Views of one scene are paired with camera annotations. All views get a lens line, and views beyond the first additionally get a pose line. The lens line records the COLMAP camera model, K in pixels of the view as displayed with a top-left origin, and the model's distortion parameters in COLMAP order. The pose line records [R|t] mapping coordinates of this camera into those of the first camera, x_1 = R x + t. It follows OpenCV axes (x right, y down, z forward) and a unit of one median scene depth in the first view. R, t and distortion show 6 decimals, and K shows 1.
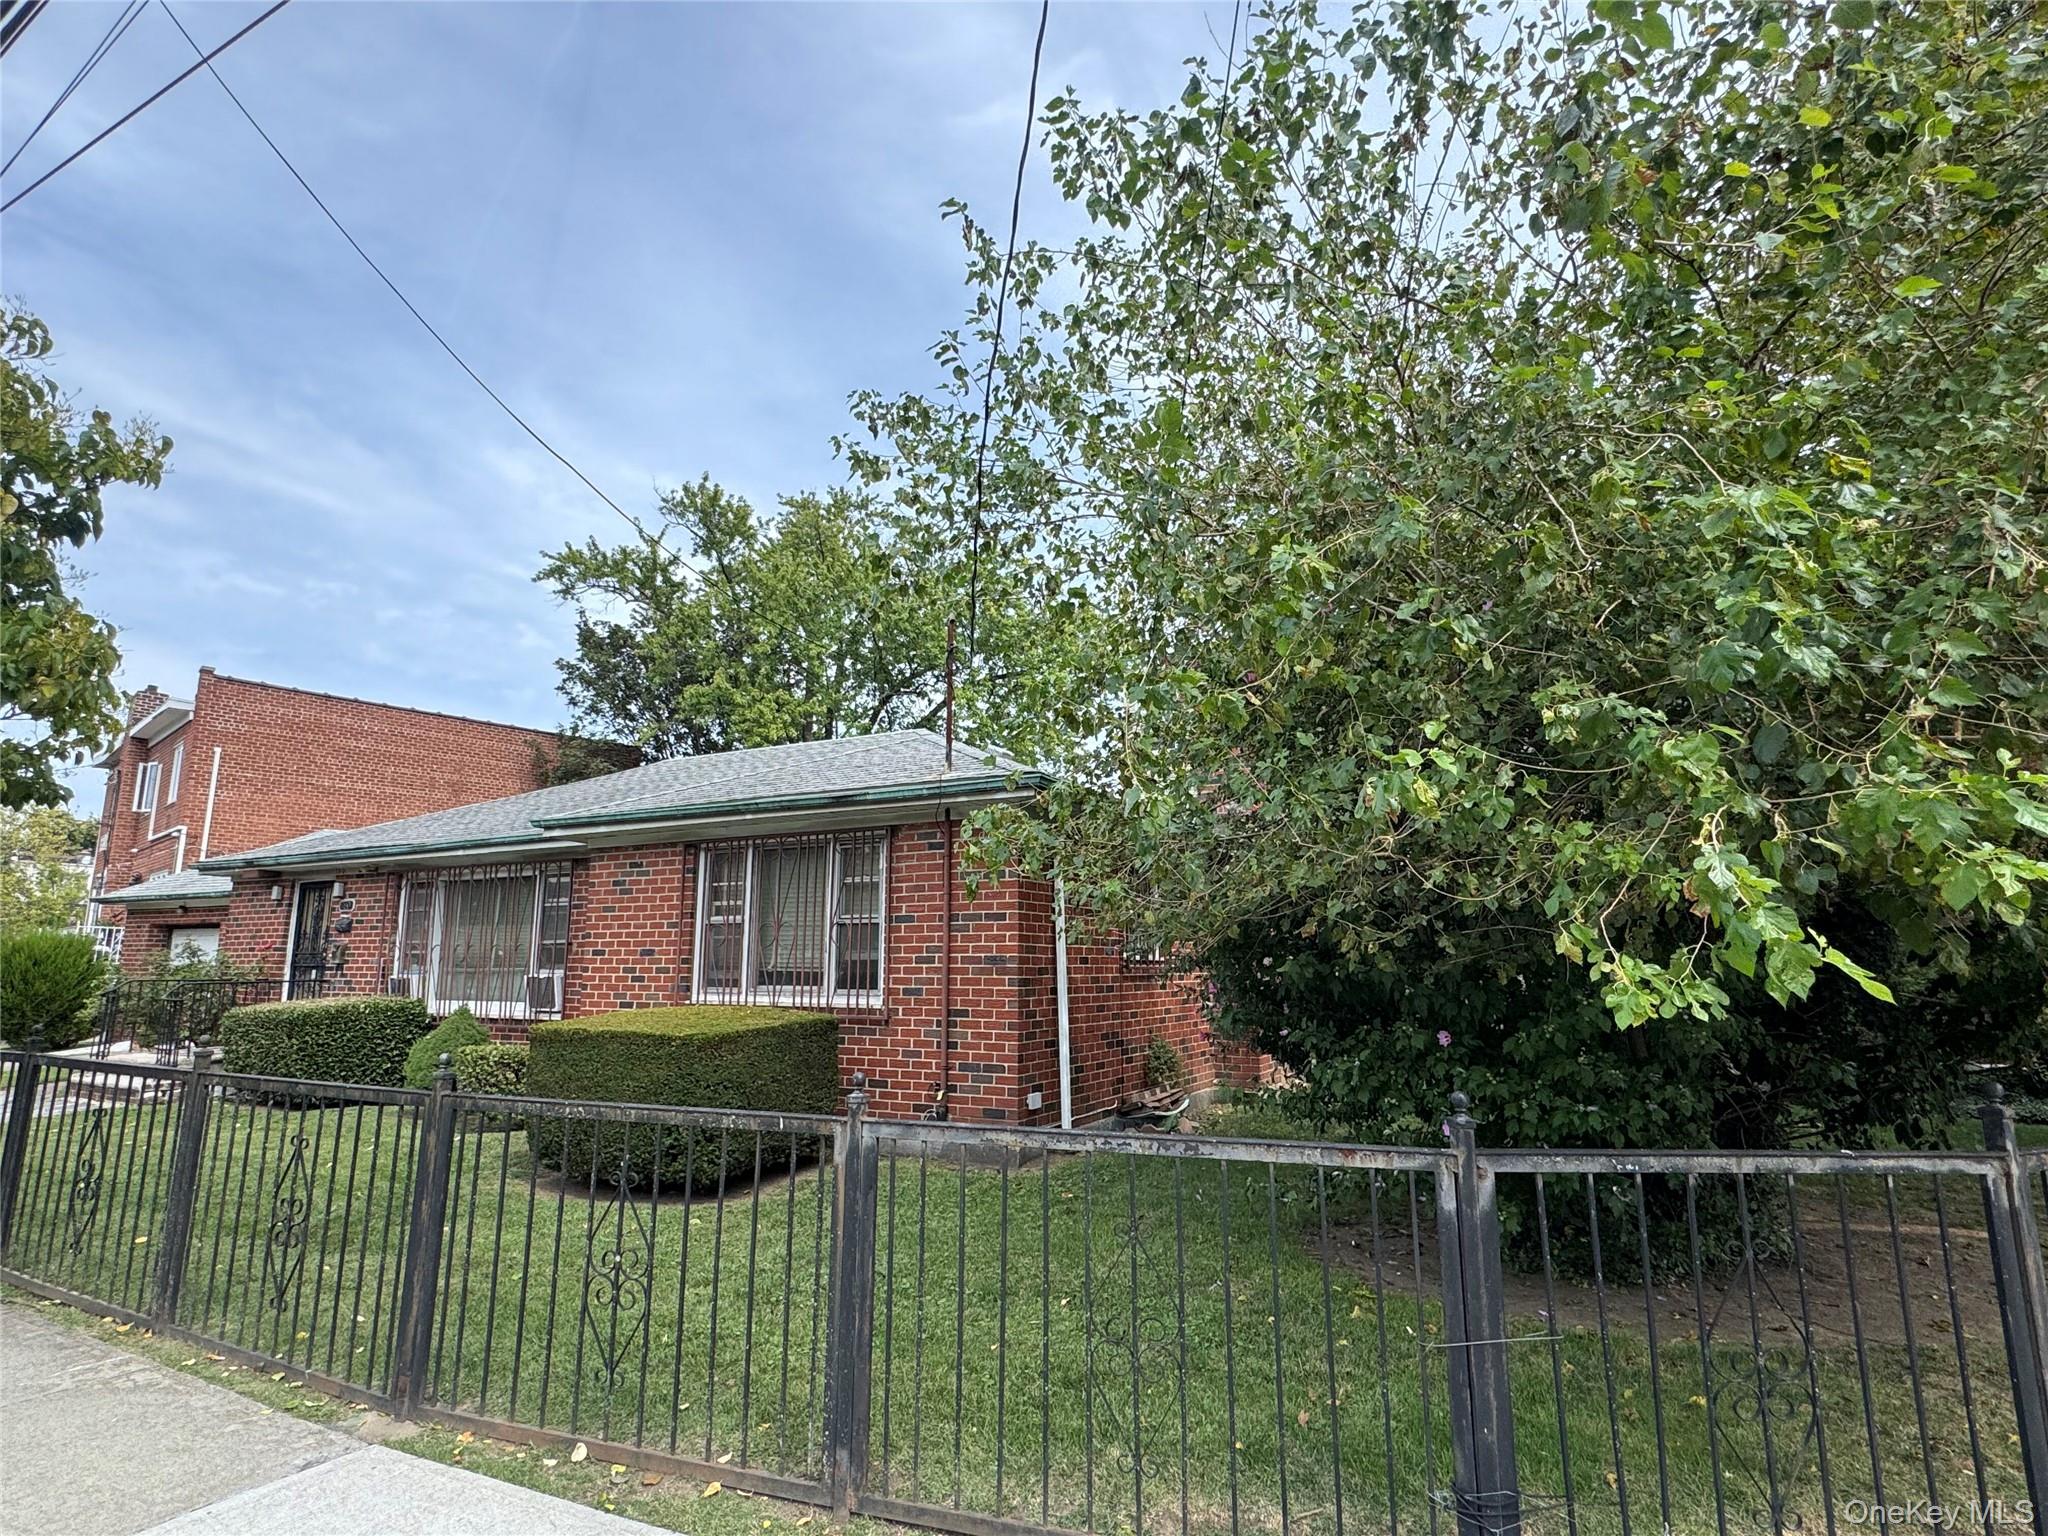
lens RADIAL K [[1056.6, 0, 1014.4], [0, 1056.6, 771.2], [0, 0, 1]] dist [-0.000595, 0.000937]
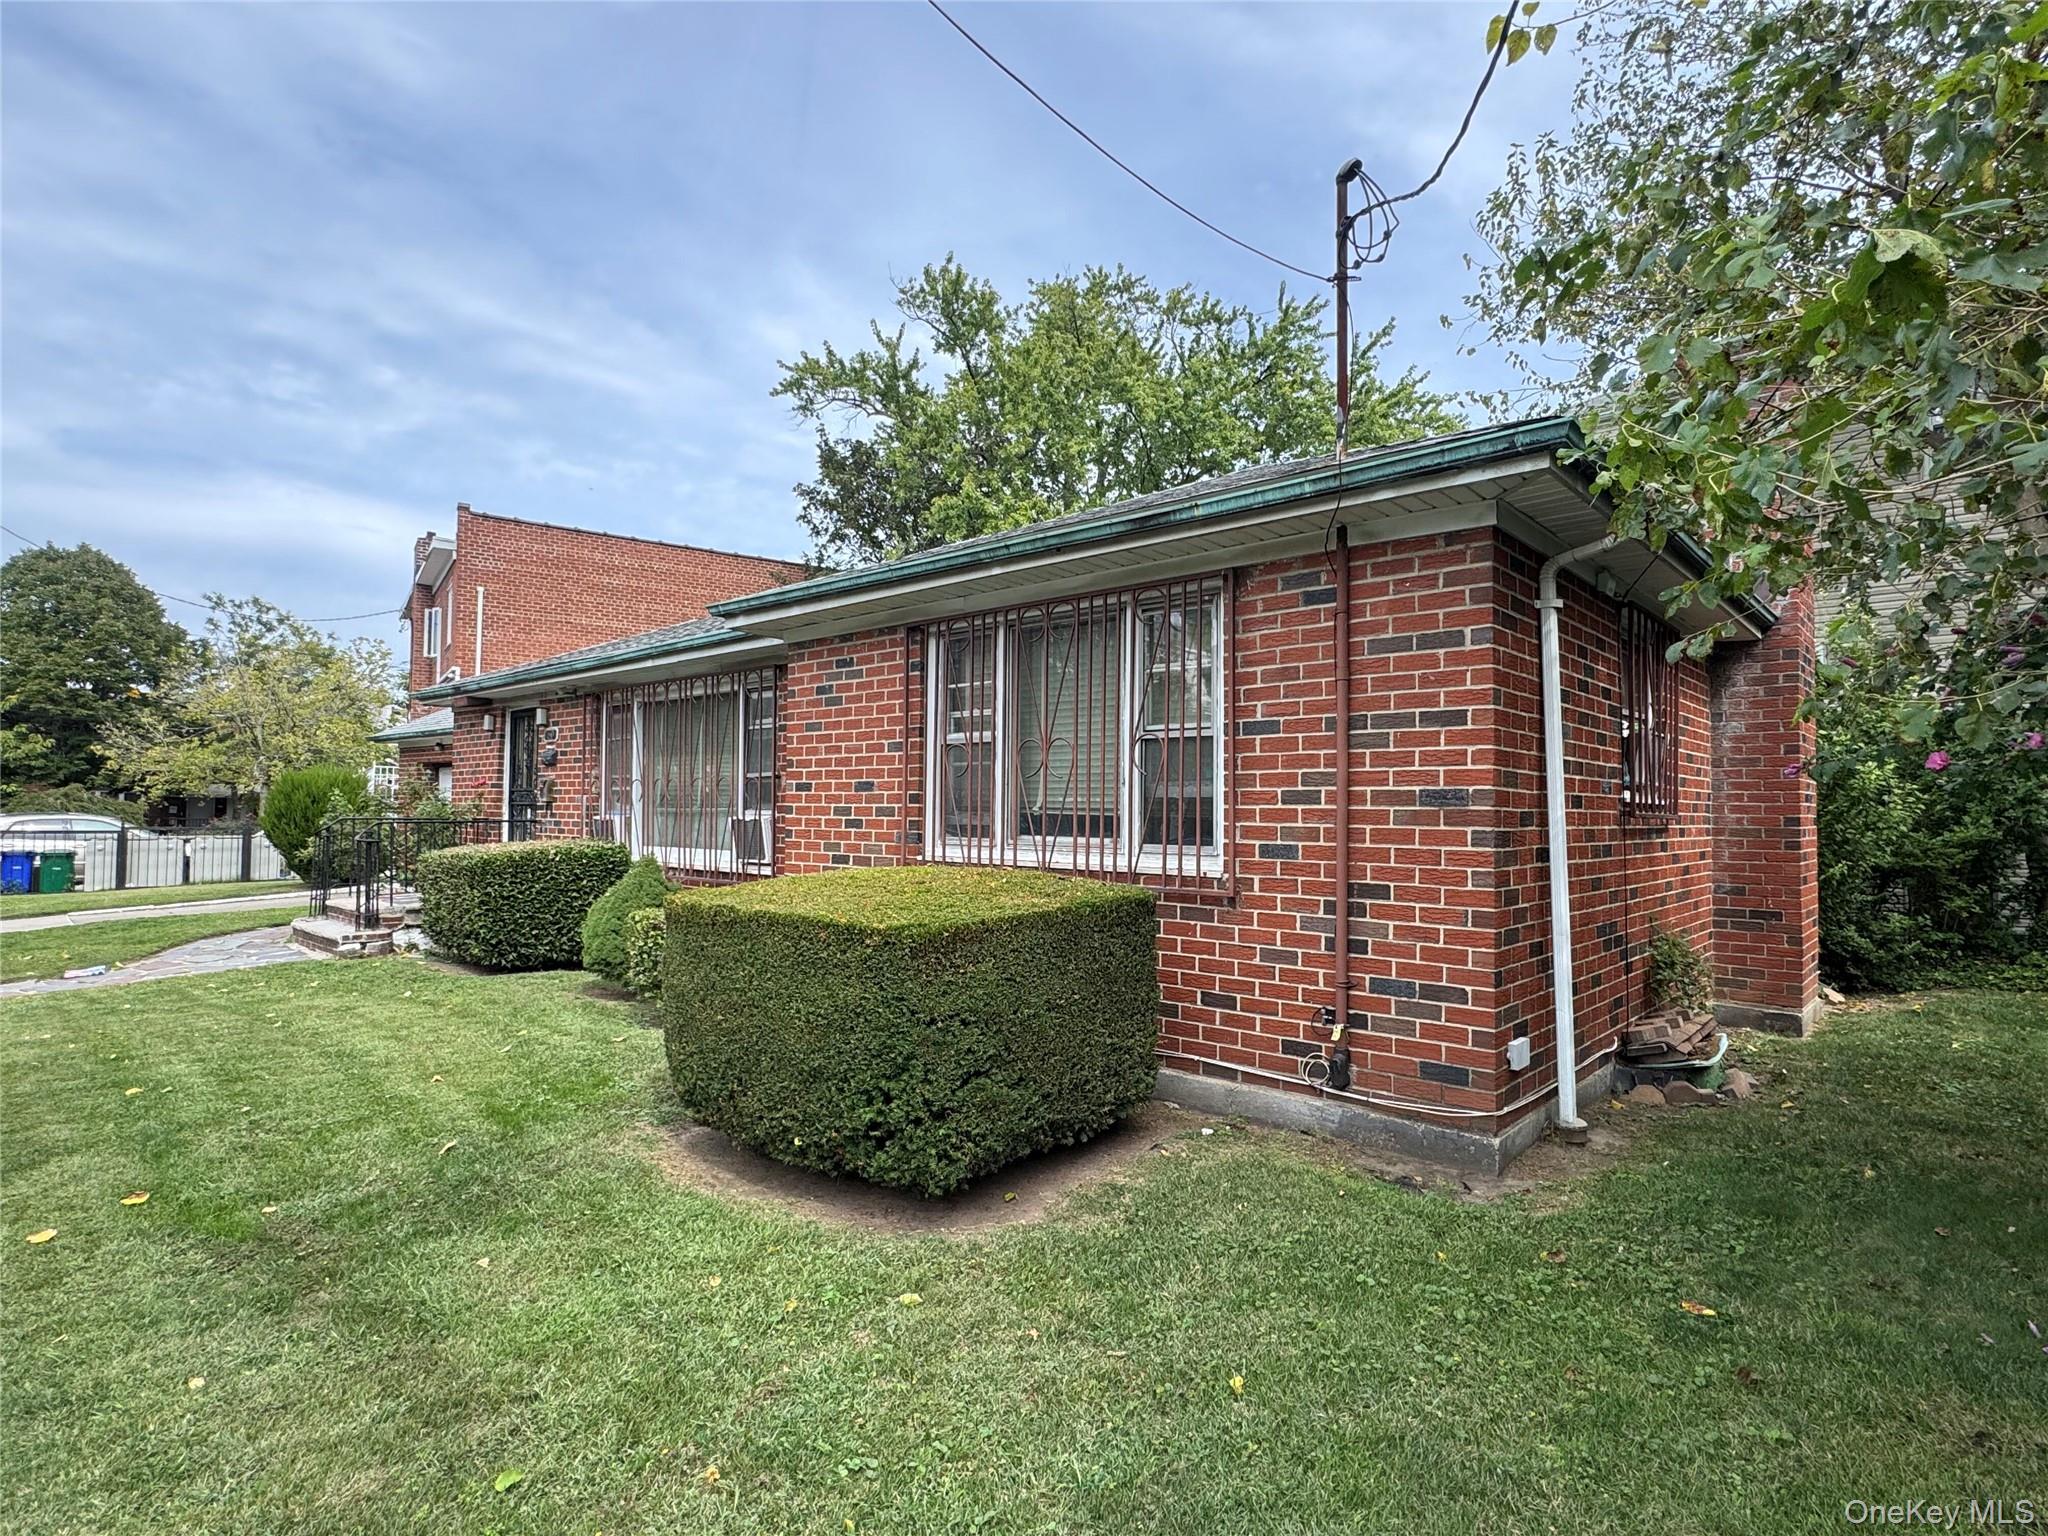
lens RADIAL K [[1056.6, 0, 1014.4], [0, 1056.6, 771.2], [0, 0, 1]] dist [-0.000595, 0.000937]
pose [[0.970756, 0.001008, -0.240068, -0.071194], [0.032855, 0.990024, 0.137014, 0.059148], [0.237811, -0.140895, 0.961038, 0.302376]]
